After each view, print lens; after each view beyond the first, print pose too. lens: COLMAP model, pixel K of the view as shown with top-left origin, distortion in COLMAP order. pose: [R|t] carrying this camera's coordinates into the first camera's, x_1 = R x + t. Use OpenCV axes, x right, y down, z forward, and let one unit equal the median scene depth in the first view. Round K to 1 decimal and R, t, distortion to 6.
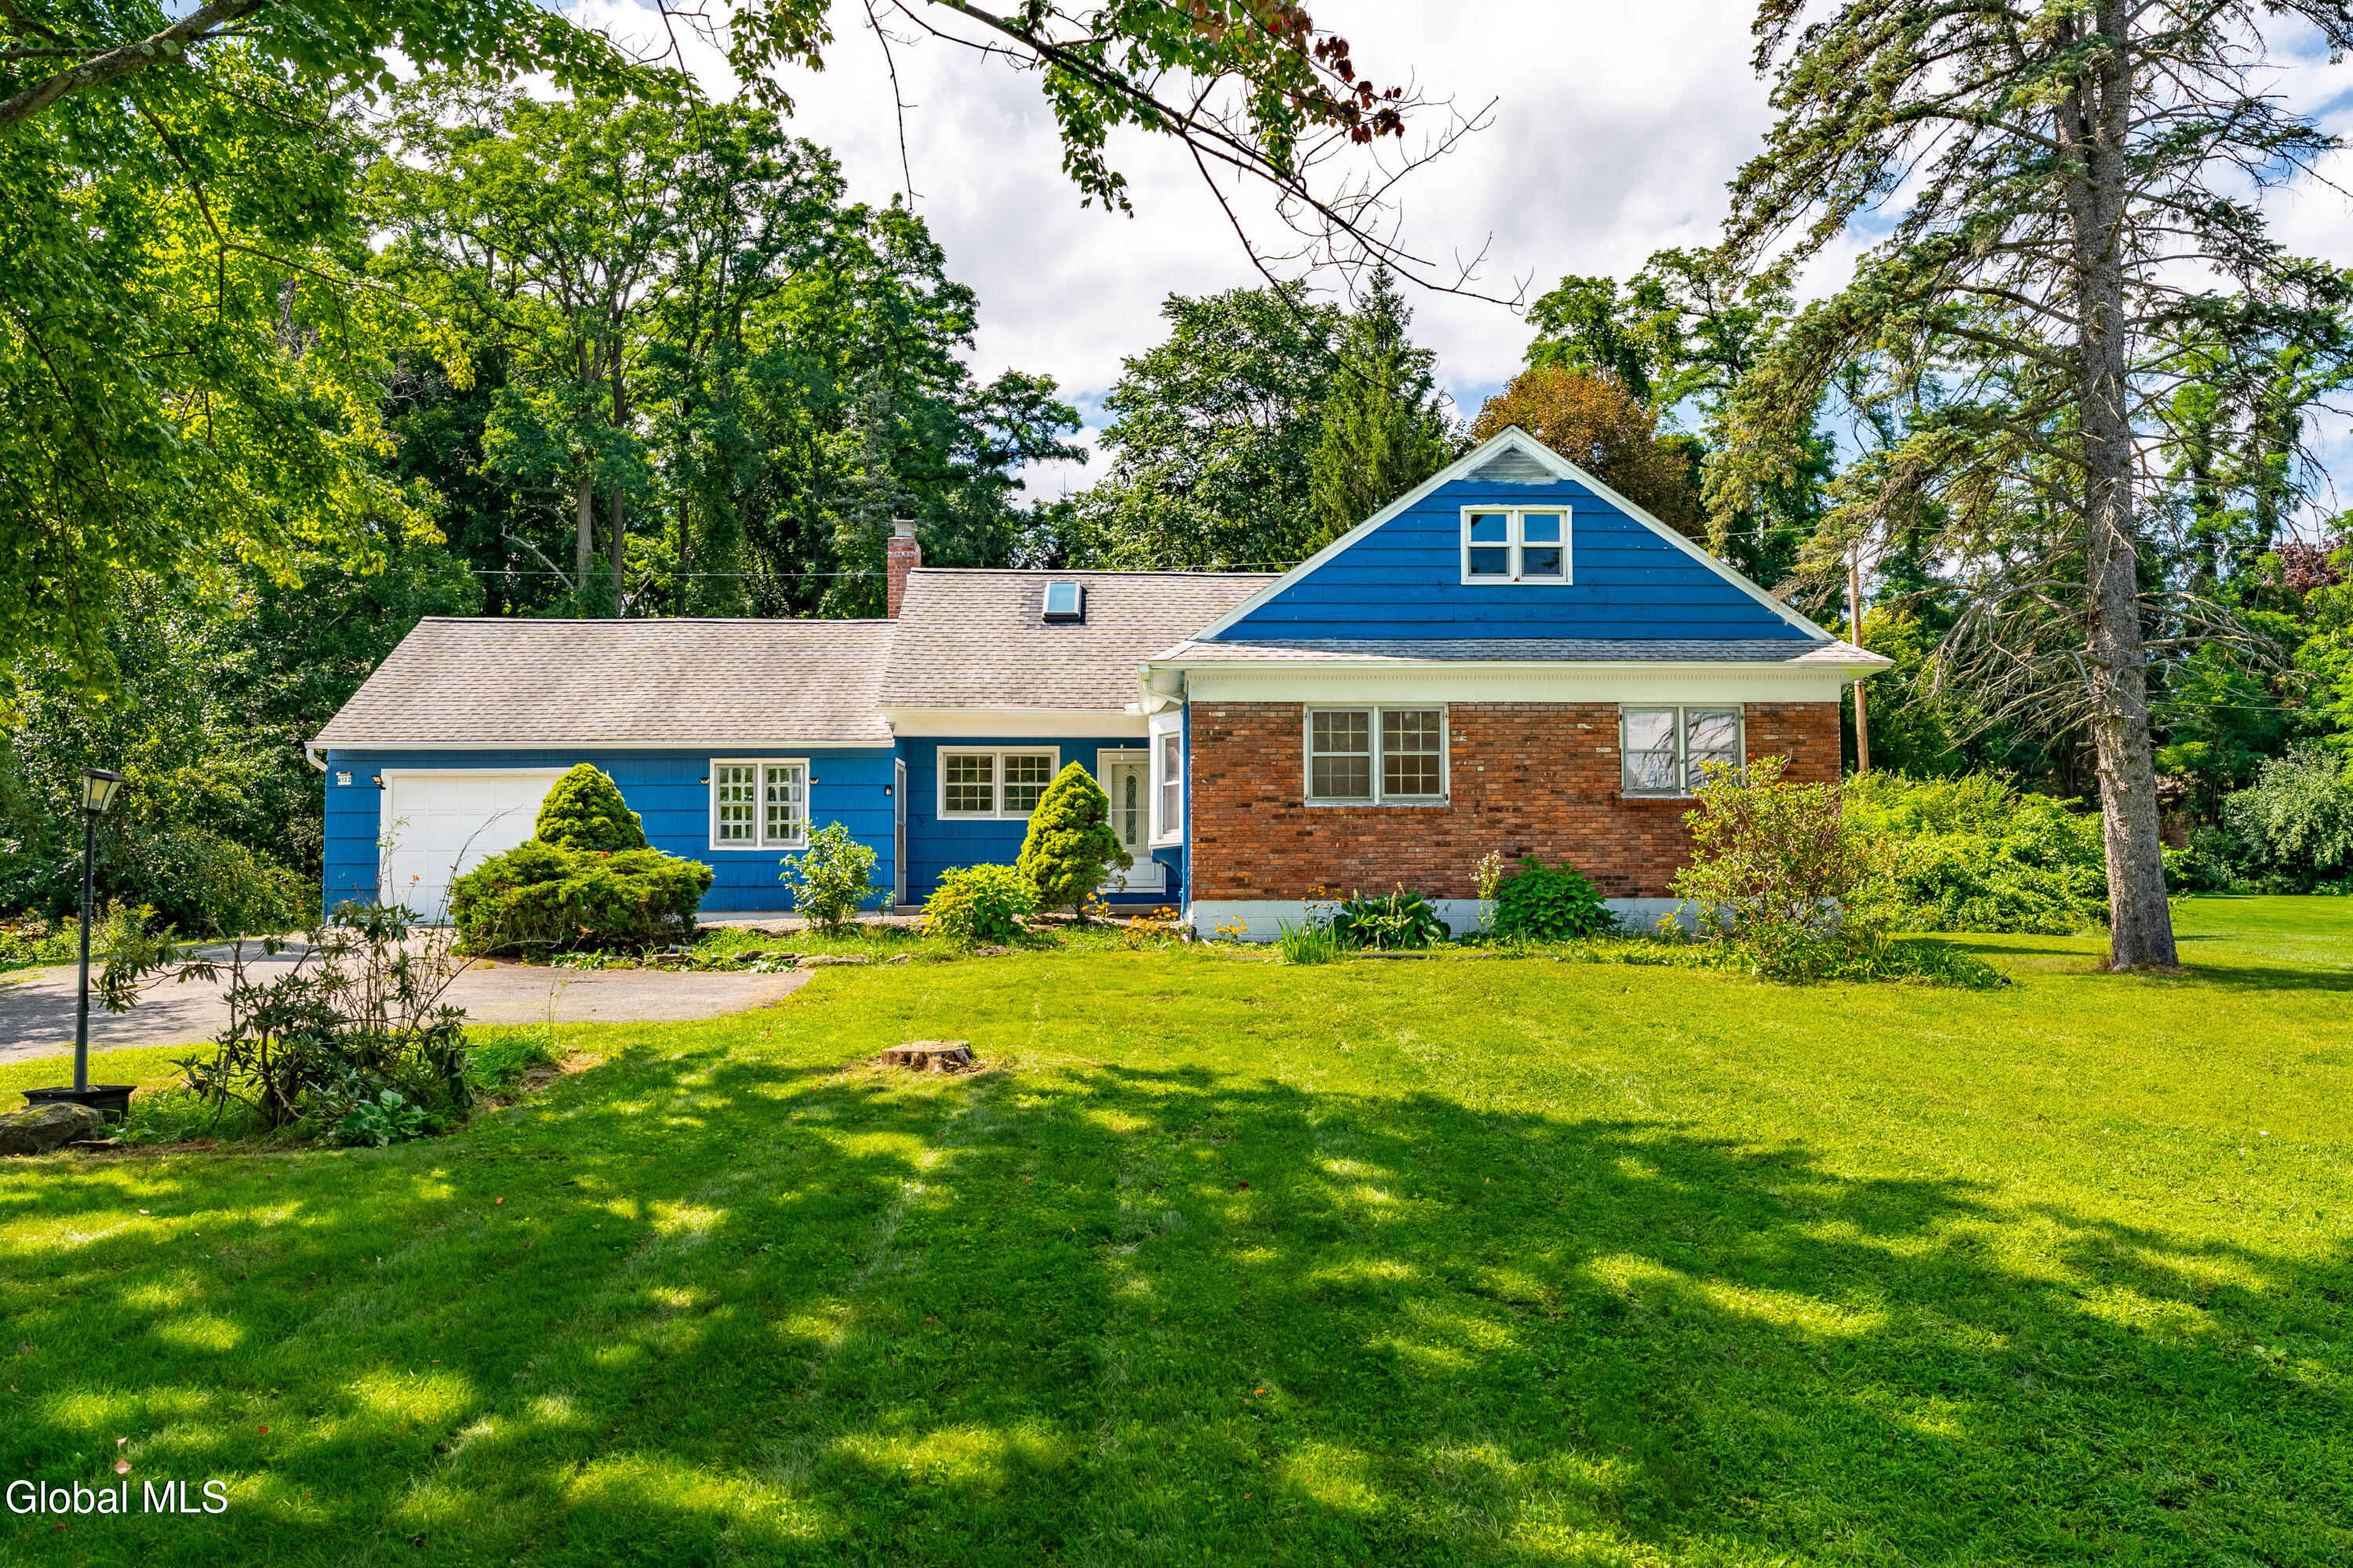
lens RADIAL K [[1706.5, 0, 1223.7], [0, 1706.5, 855.4], [0, 0, 1]] dist [0.000930, 0.001416]
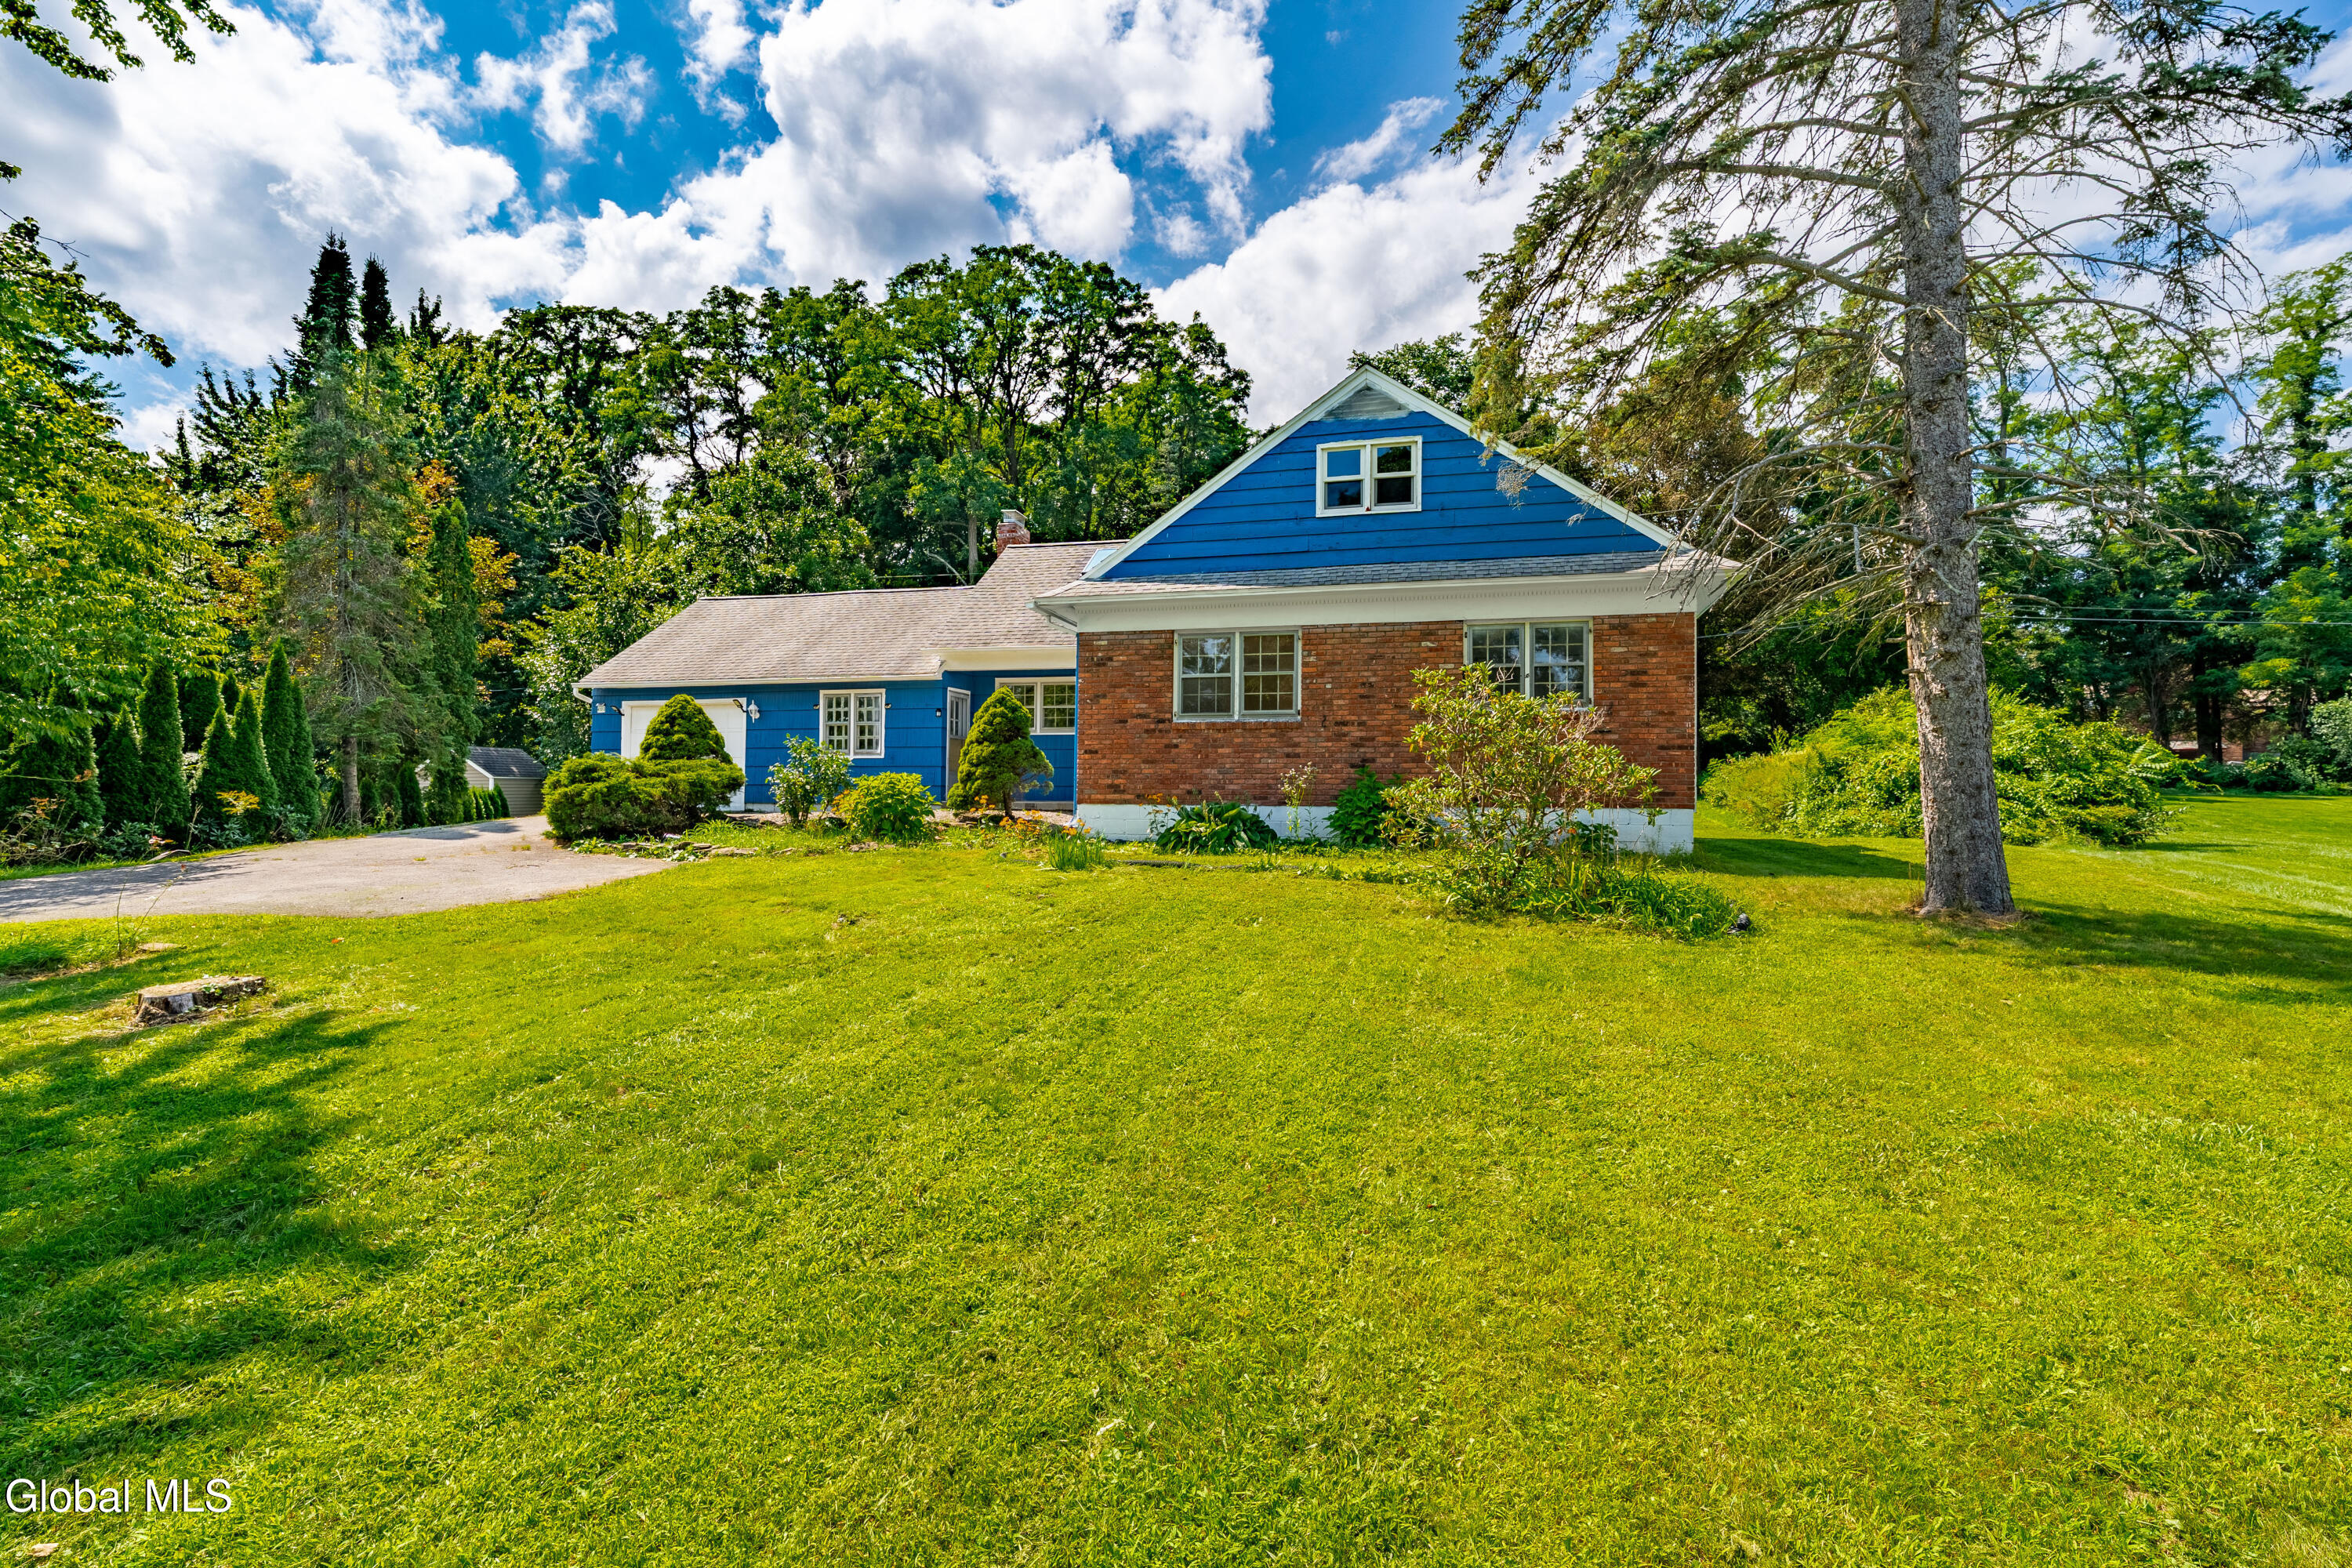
lens RADIAL K [[930.7, 0, 1408.8], [0, 930.7, 777.4], [0, 0, 1]] dist [0.001494, 0.000349]
pose [[0.955262, 0.009348, -0.295613, 0.370787], [-0.001177, 0.999613, 0.027805, -0.009097], [0.295759, -0.026213, 0.954903, 0.442497]]
